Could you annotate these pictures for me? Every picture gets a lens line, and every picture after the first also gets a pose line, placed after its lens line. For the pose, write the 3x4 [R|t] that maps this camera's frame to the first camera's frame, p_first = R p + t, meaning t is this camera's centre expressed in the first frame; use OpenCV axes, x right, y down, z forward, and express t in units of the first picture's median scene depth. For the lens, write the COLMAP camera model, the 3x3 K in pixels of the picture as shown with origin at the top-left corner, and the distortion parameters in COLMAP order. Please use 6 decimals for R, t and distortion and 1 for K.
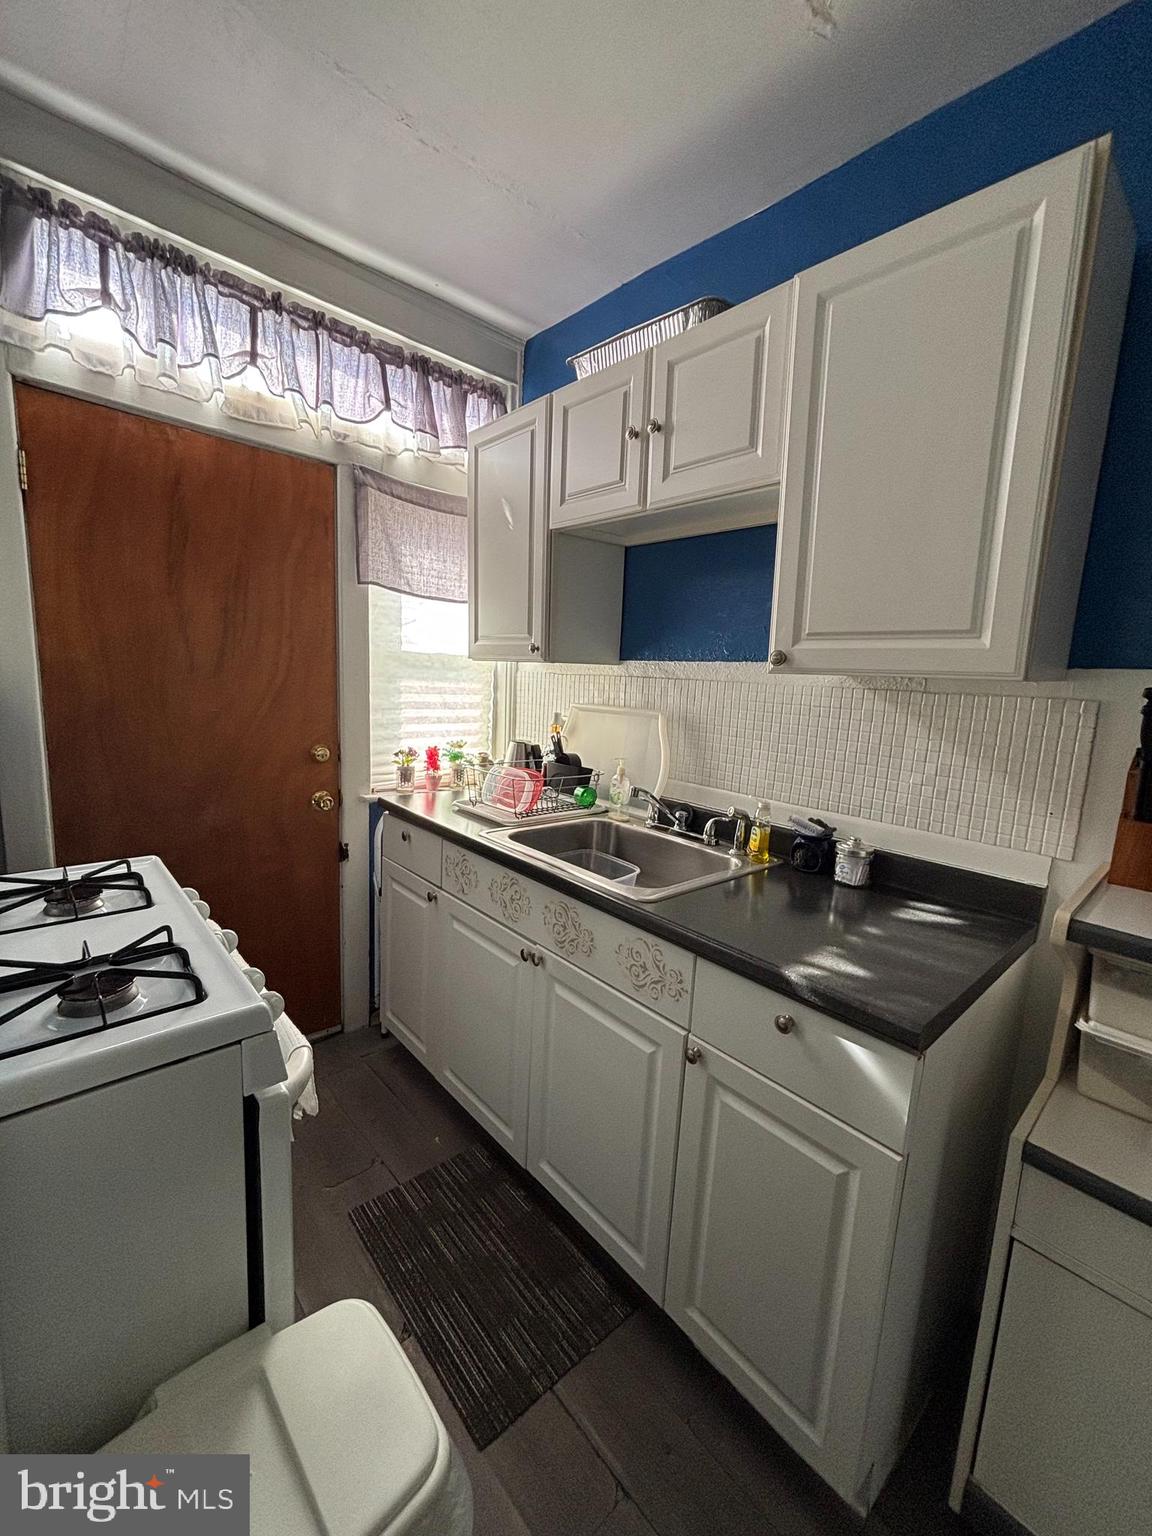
lens RADIAL K [[626.8, 0, 581.0], [0, 626.8, 765.7], [0, 0, 1]] dist [-0.003530, 0.001462]
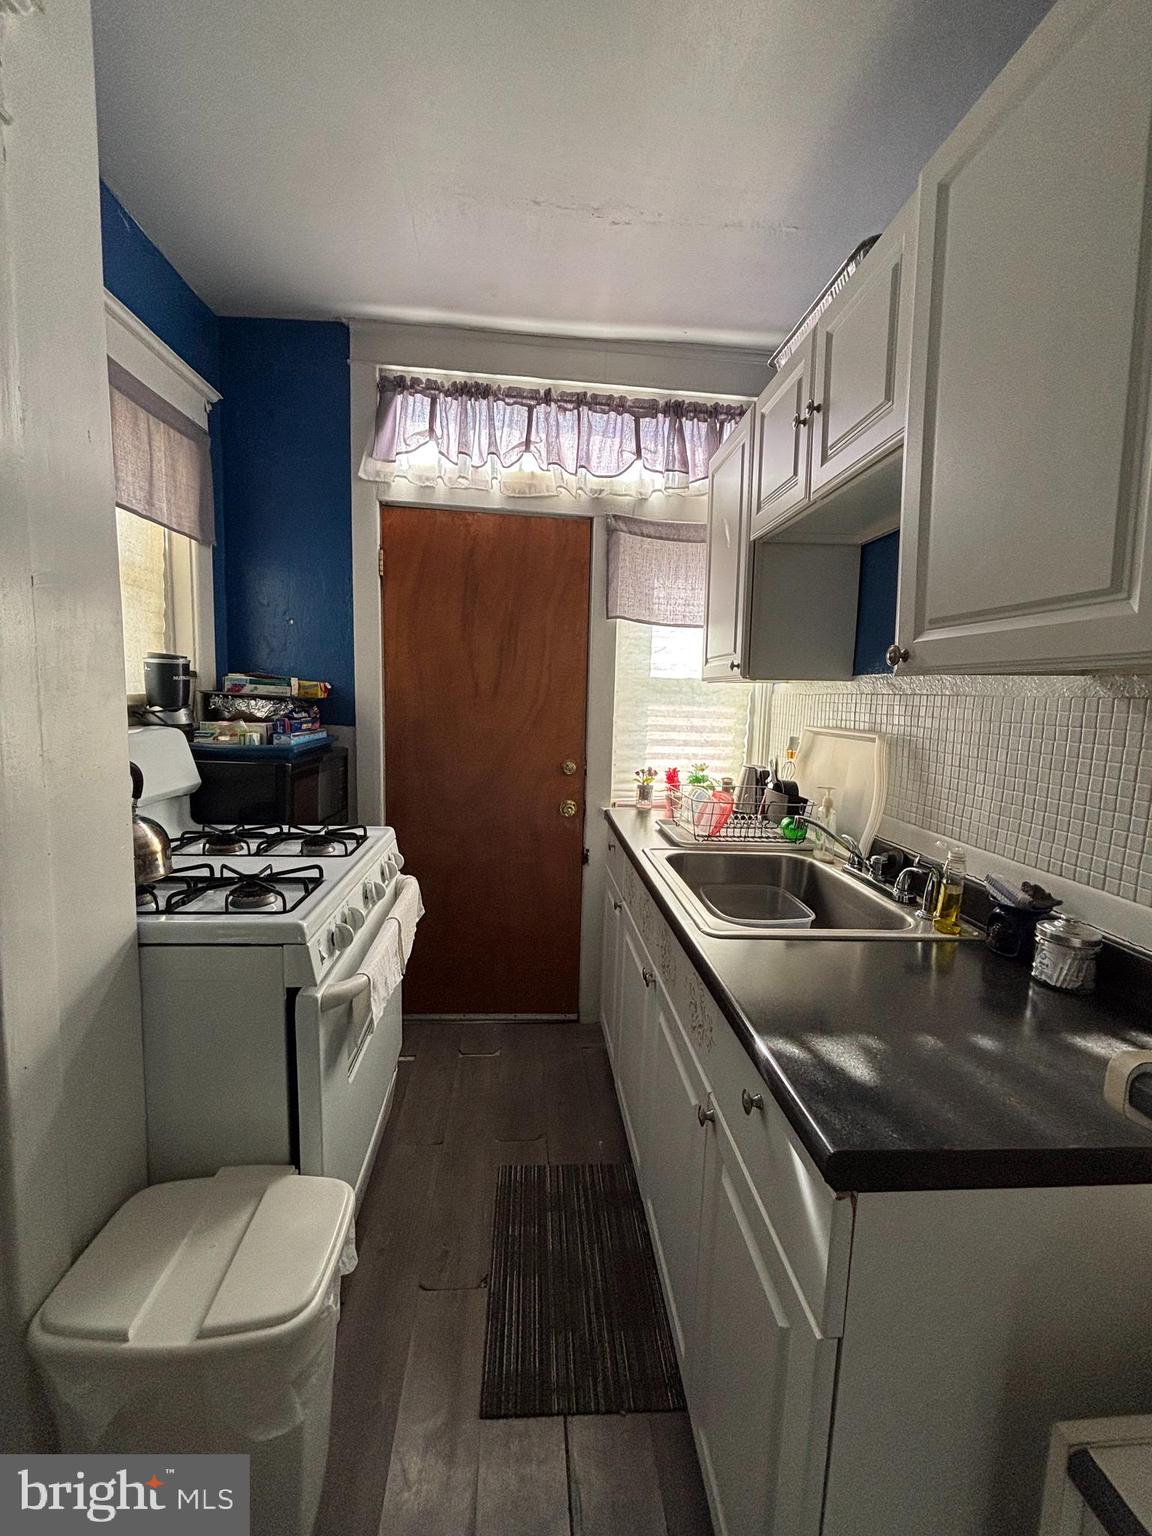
lens RADIAL K [[626.8, 0, 575.5], [0, 626.8, 766.2], [0, 0, 1]] dist [-0.003530, 0.001462]
pose [[0.793158, 0.046682, -0.607225, 0.333448], [-0.081557, 0.996219, -0.029943, 0.013448], [0.603531, 0.073273, 0.793966, 0.109527]]
